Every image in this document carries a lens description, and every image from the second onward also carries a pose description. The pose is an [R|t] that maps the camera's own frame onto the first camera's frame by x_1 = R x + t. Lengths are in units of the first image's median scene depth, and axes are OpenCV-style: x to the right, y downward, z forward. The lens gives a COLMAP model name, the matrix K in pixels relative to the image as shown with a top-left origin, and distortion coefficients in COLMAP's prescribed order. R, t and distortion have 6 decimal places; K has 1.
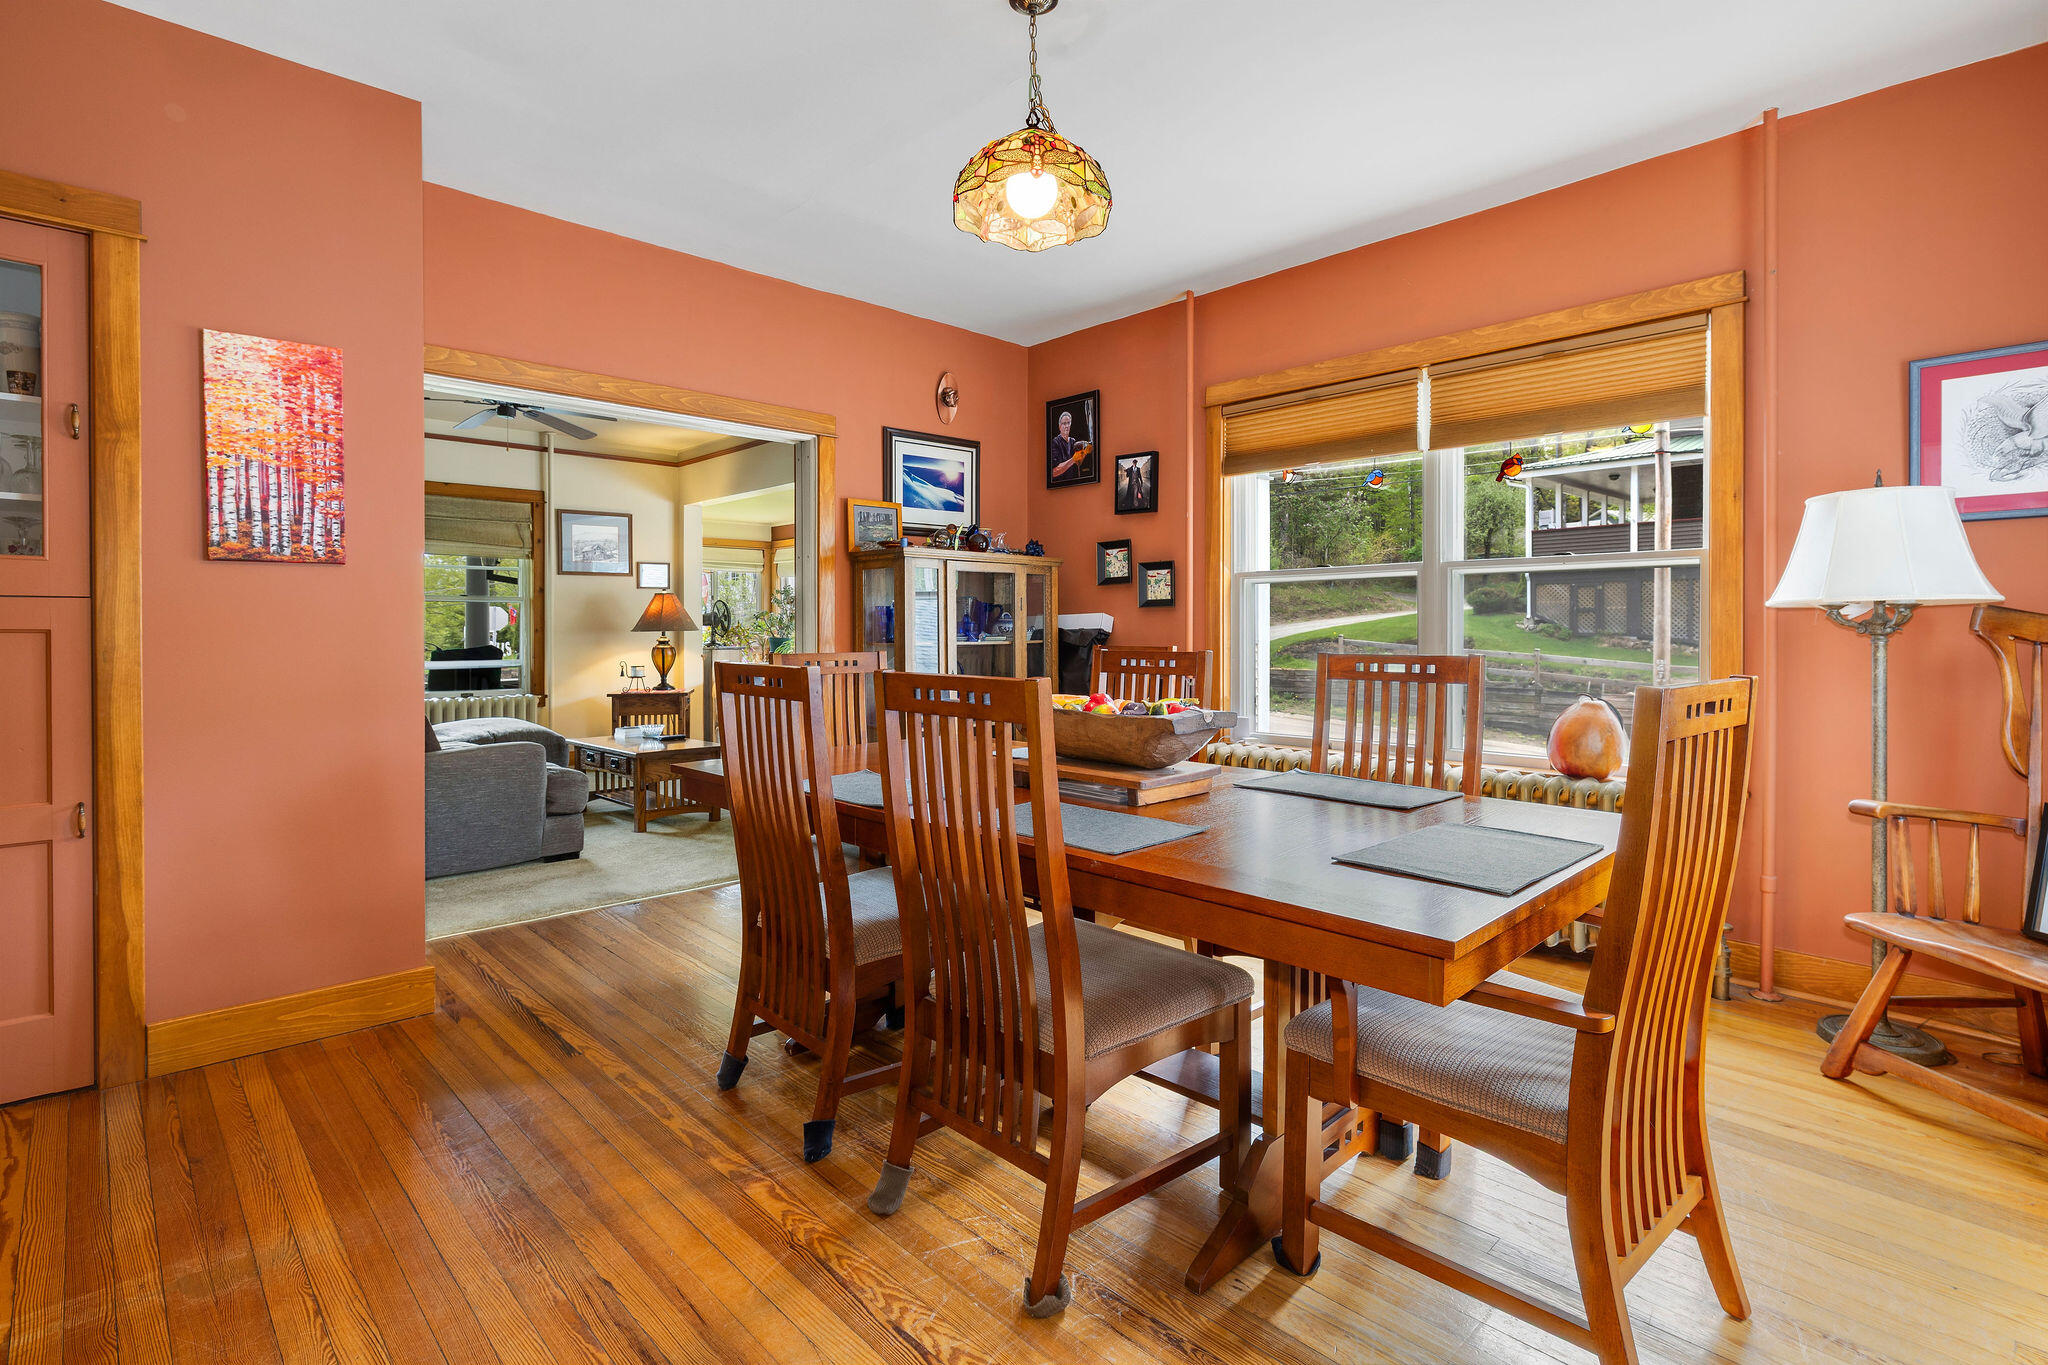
lens RADIAL K [[985.7, 0, 1010.8], [0, 985.7, 642.1], [0, 0, 1]] dist [-0.009851, -0.000721]
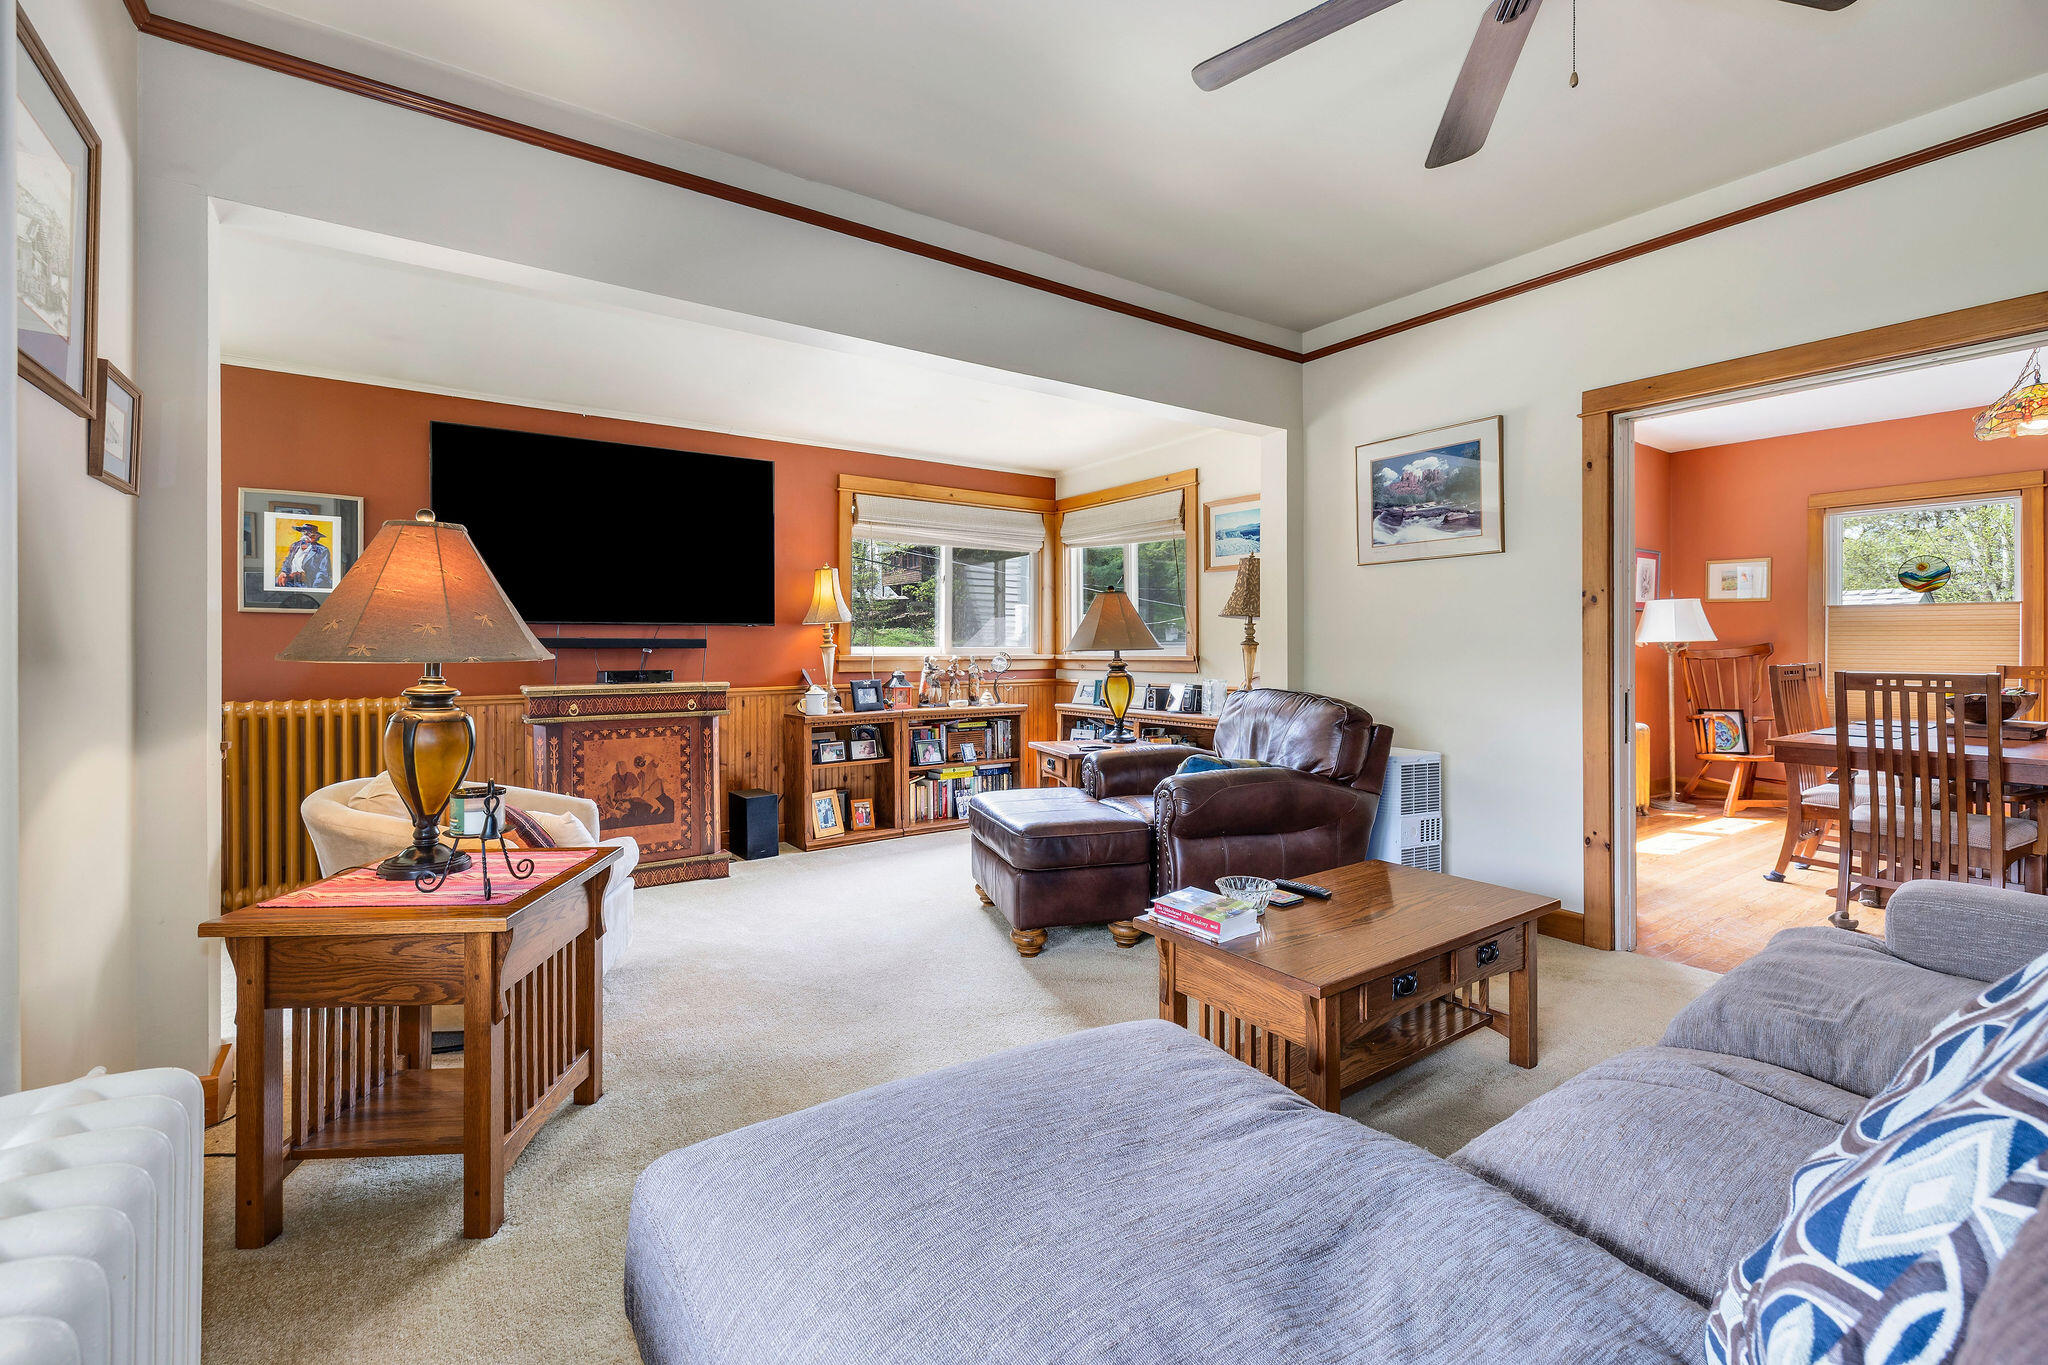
lens RADIAL K [[876.2, 0, 1005.0], [0, 876.2, 647.3], [0, 0, 1]] dist [0.003429, -0.000637]
pose [[0.151744, 0.000025, 0.988420, -0.578725], [0.012645, 0.999918, -0.001966, -0.012797], [-0.988339, 0.012797, 0.151732, 0.802005]]
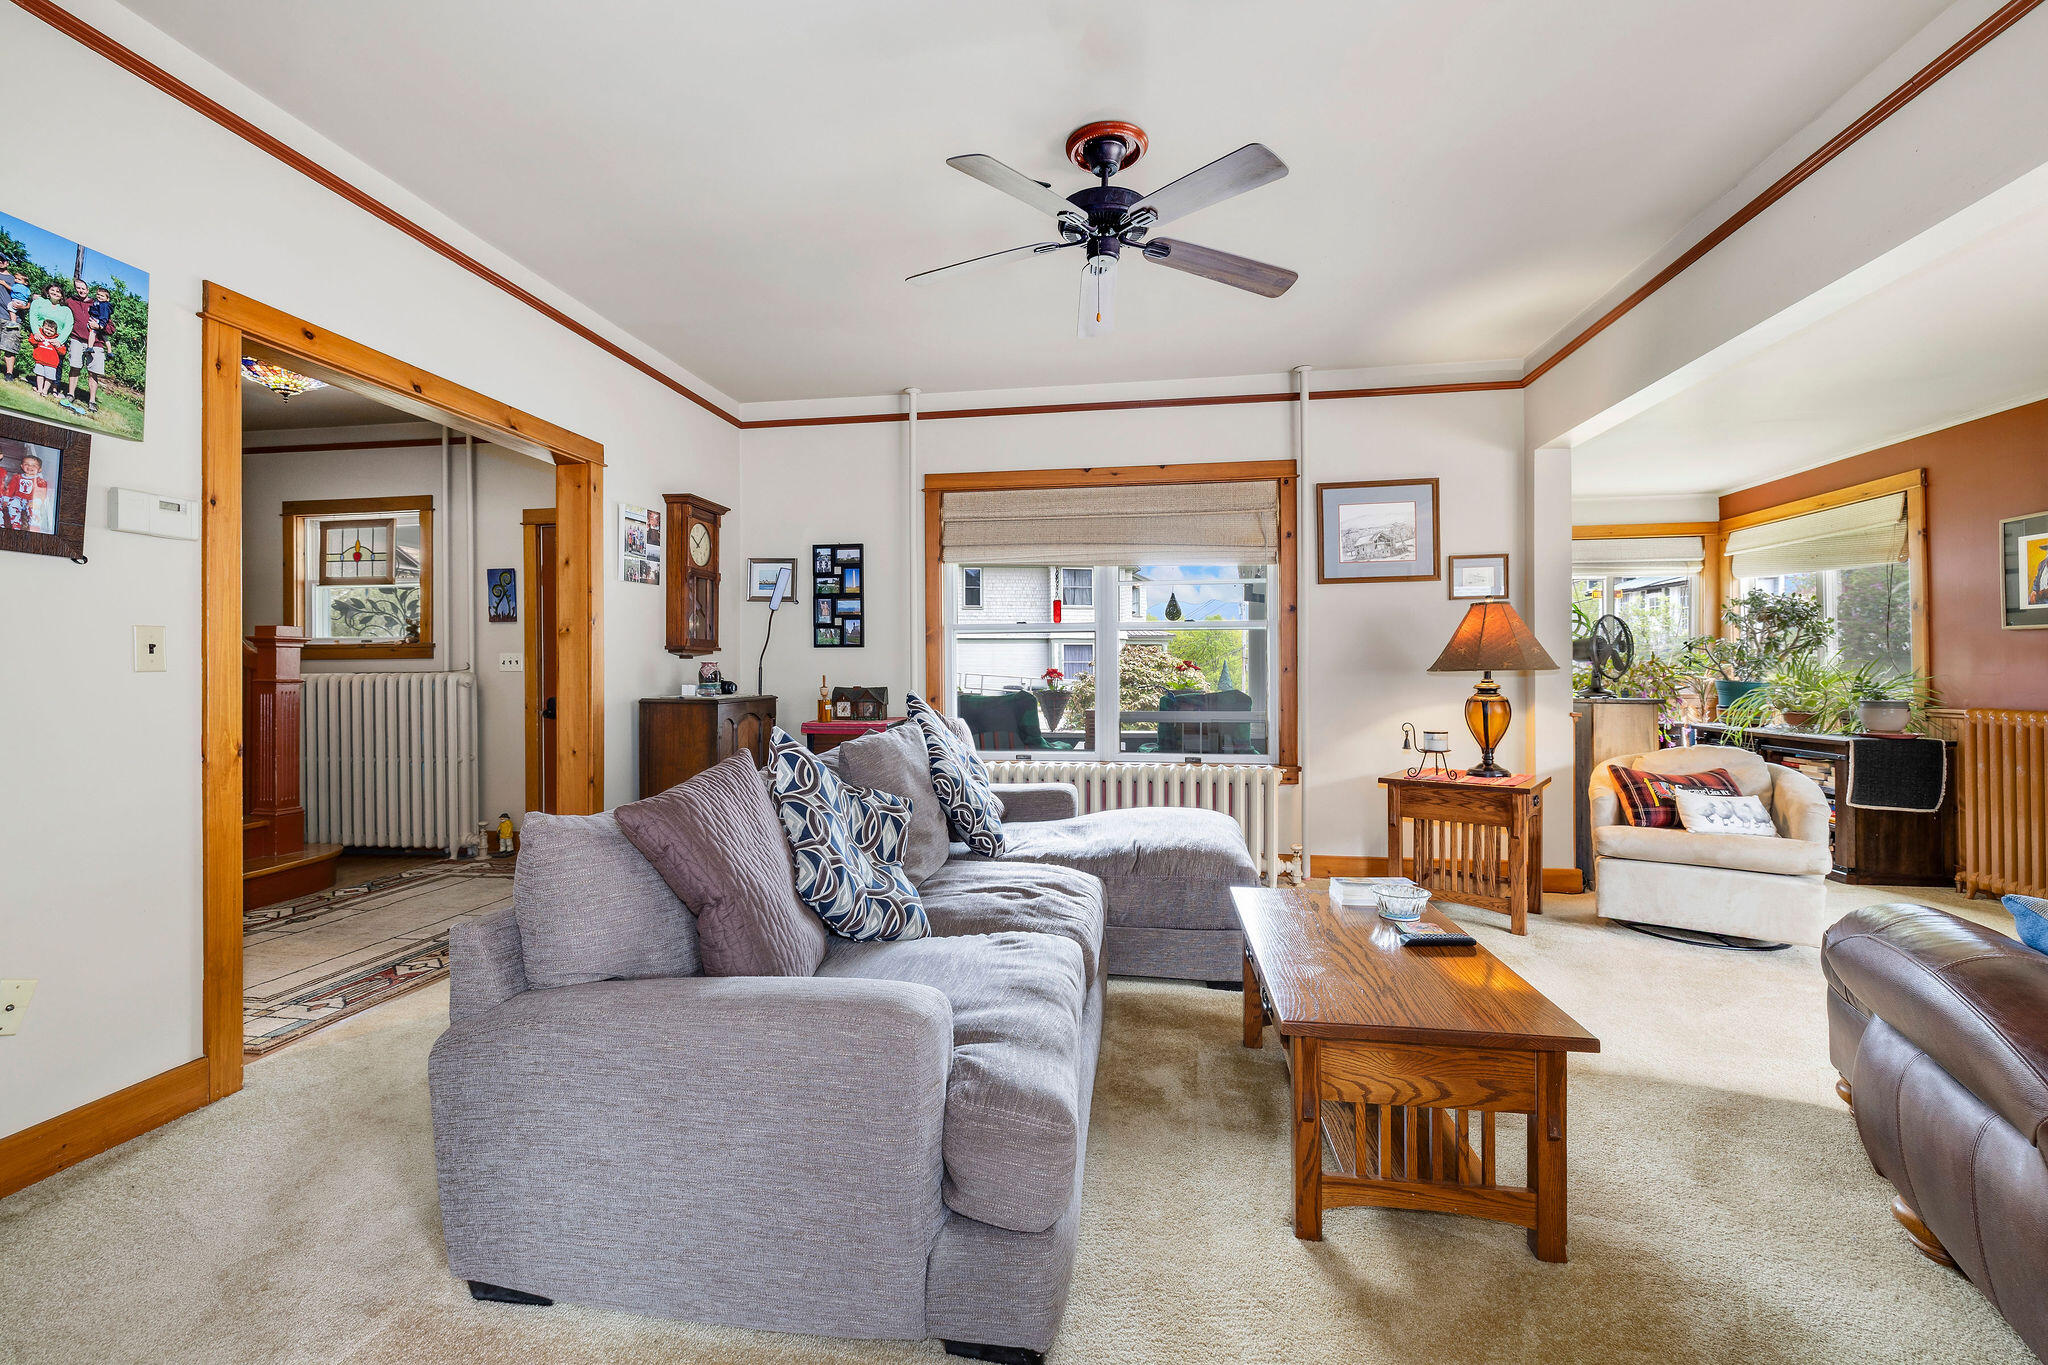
lens RADIAL K [[876.2, 0, 1010.7], [0, 876.2, 664.9], [0, 0, 1]] dist [0.003429, -0.000637]
pose [[0.614398, -0.005374, -0.788978, -0.125795], [-0.006396, 0.999910, -0.011792, -0.006751], [0.788971, 0.012291, 0.614308, 0.480069]]
